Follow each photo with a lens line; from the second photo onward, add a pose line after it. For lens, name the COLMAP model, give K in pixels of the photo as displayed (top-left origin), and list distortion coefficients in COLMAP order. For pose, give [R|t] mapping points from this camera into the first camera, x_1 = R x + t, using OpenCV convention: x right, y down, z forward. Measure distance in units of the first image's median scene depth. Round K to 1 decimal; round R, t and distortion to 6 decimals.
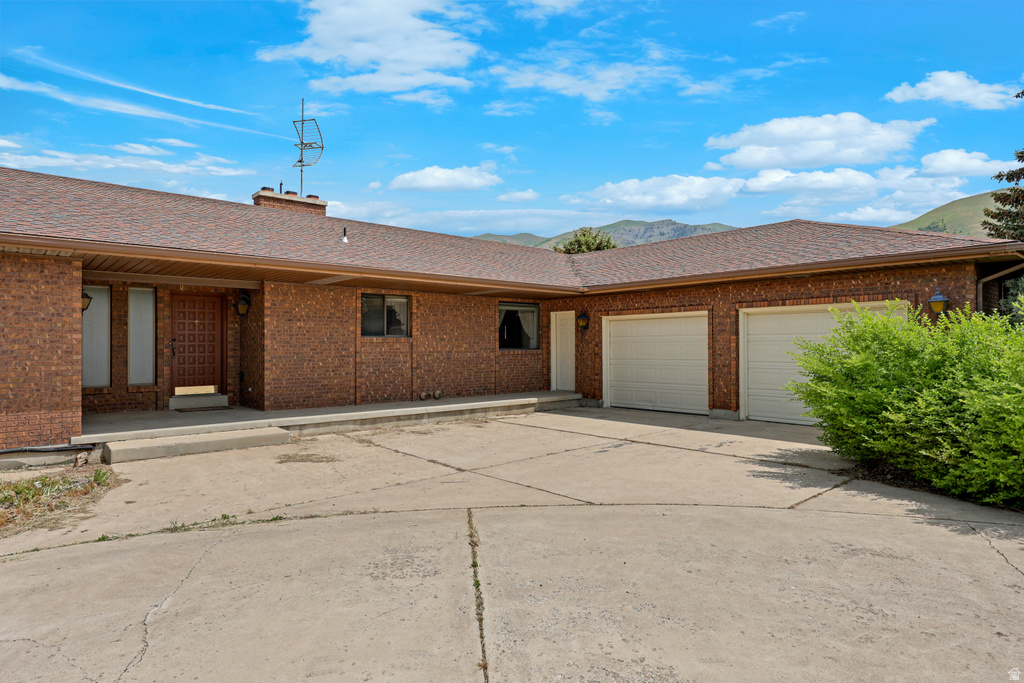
lens RADIAL K [[508.8, 0, 507.4], [0, 508.8, 342.4], [0, 0, 1]] dist [-0.000364, 0.000079]
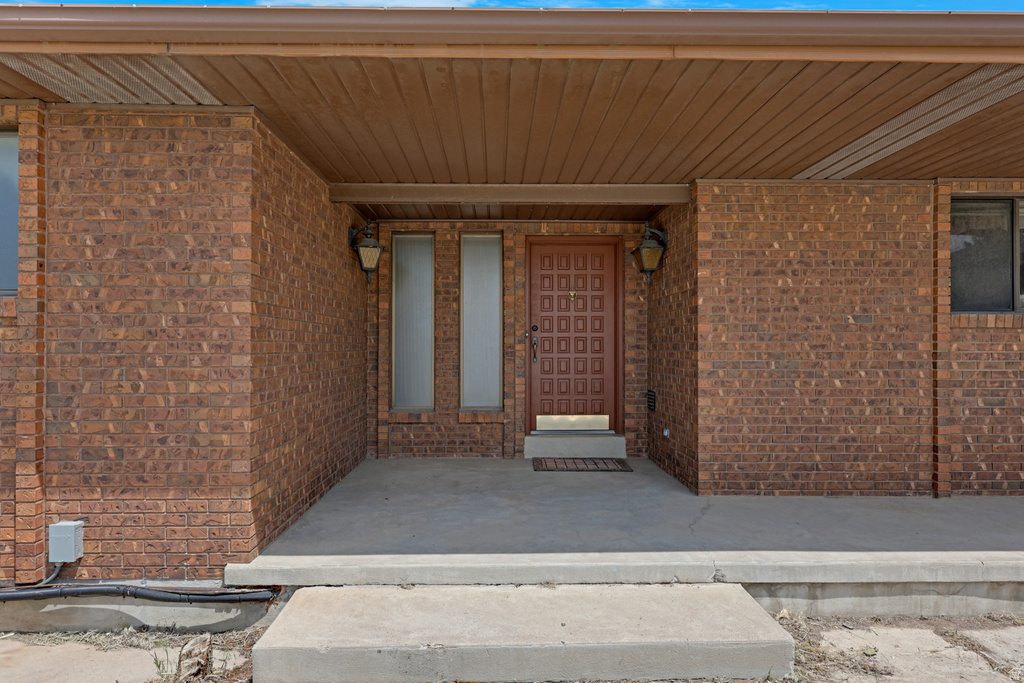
lens RADIAL K [[470.3, 0, 509.2], [0, 470.3, 344.1], [0, 0, 1]] dist [-0.000477, 0.000103]
pose [[0.689335, -0.003056, -0.724436, -0.310153], [0.004096, 0.999992, -0.000321, 0.012242], [0.724431, -0.002746, 0.689342, 0.633056]]
